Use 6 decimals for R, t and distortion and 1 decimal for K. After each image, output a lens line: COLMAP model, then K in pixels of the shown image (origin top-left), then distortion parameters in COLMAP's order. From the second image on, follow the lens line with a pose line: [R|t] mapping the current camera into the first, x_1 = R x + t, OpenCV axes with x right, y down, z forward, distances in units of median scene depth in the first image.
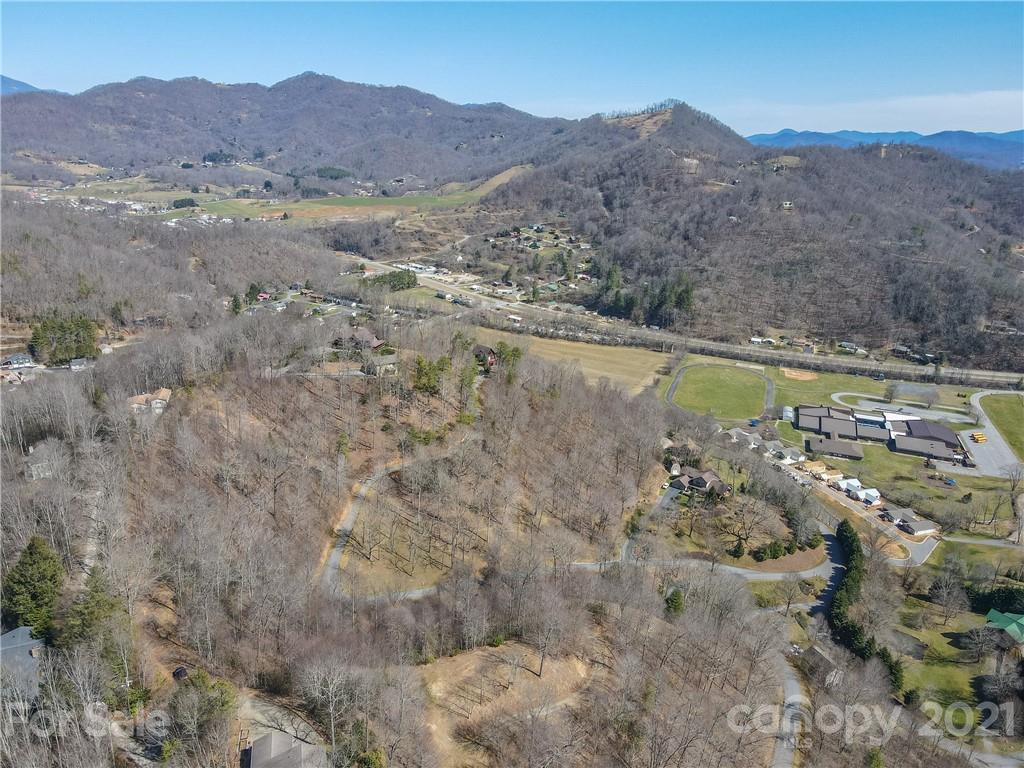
lens RADIAL K [[740.2, 0, 505.6], [0, 740.2, 380.2], [0, 0, 1]] dist [0.013339, 0.005699]
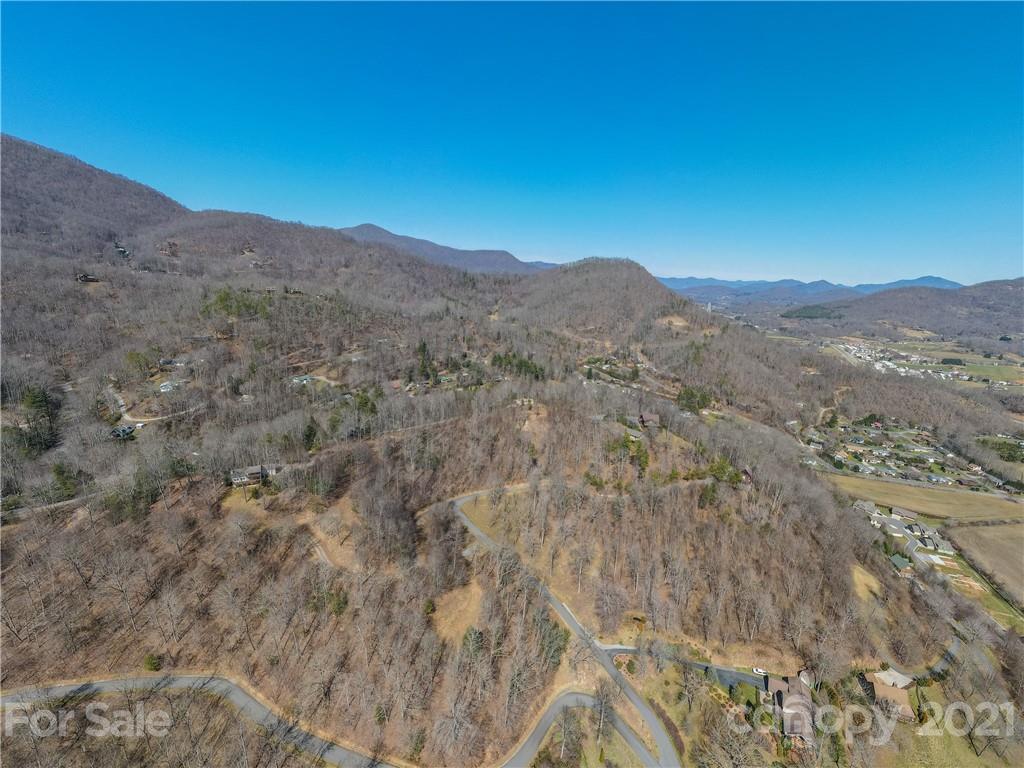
lens RADIAL K [[419.0, 0, 539.9], [0, 419.0, 384.7], [0, 0, 1]] dist [0.014179, -0.000293]
pose [[0.256143, 0.219486, -0.941391, 0.281586], [-0.353205, 0.927791, 0.120211, -0.075392], [0.899798, 0.301713, 0.315170, 0.259889]]
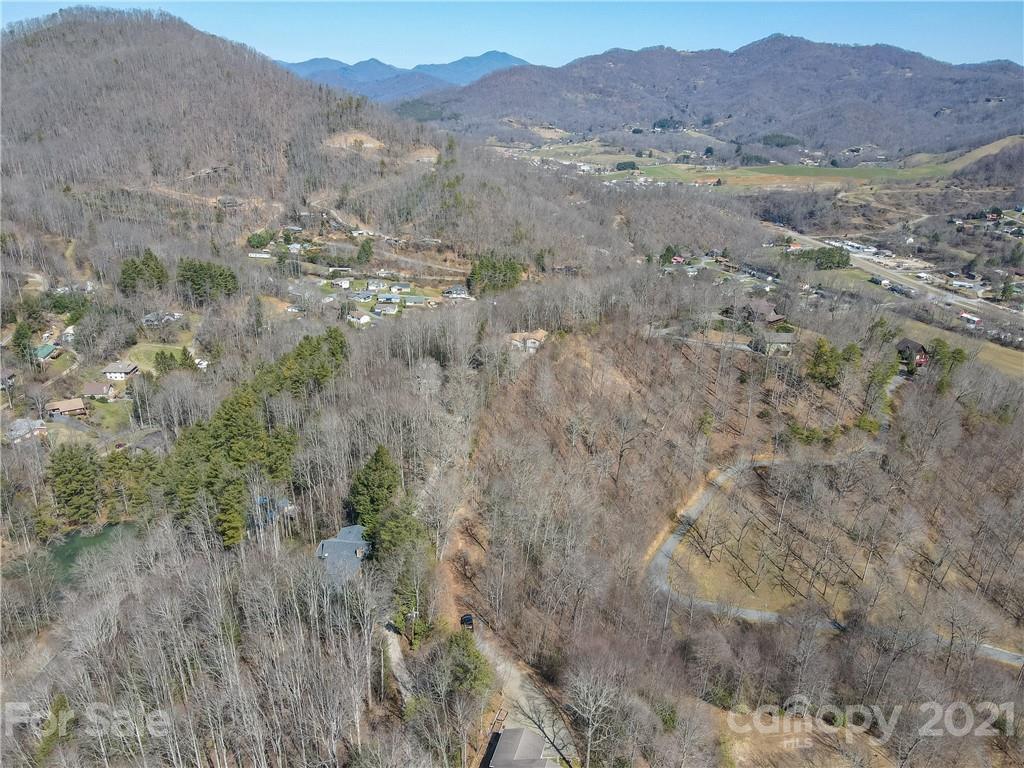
lens RADIAL K [[740.2, 0, 506.9], [0, 740.2, 378.0], [0, 0, 1]] dist [0.013339, 0.005699]
pose [[0.846416, 0.182696, -0.500202, 0.005185], [-0.165312, 0.983046, 0.079321, 0.001398], [0.506213, 0.015551, 0.862268, 0.047066]]
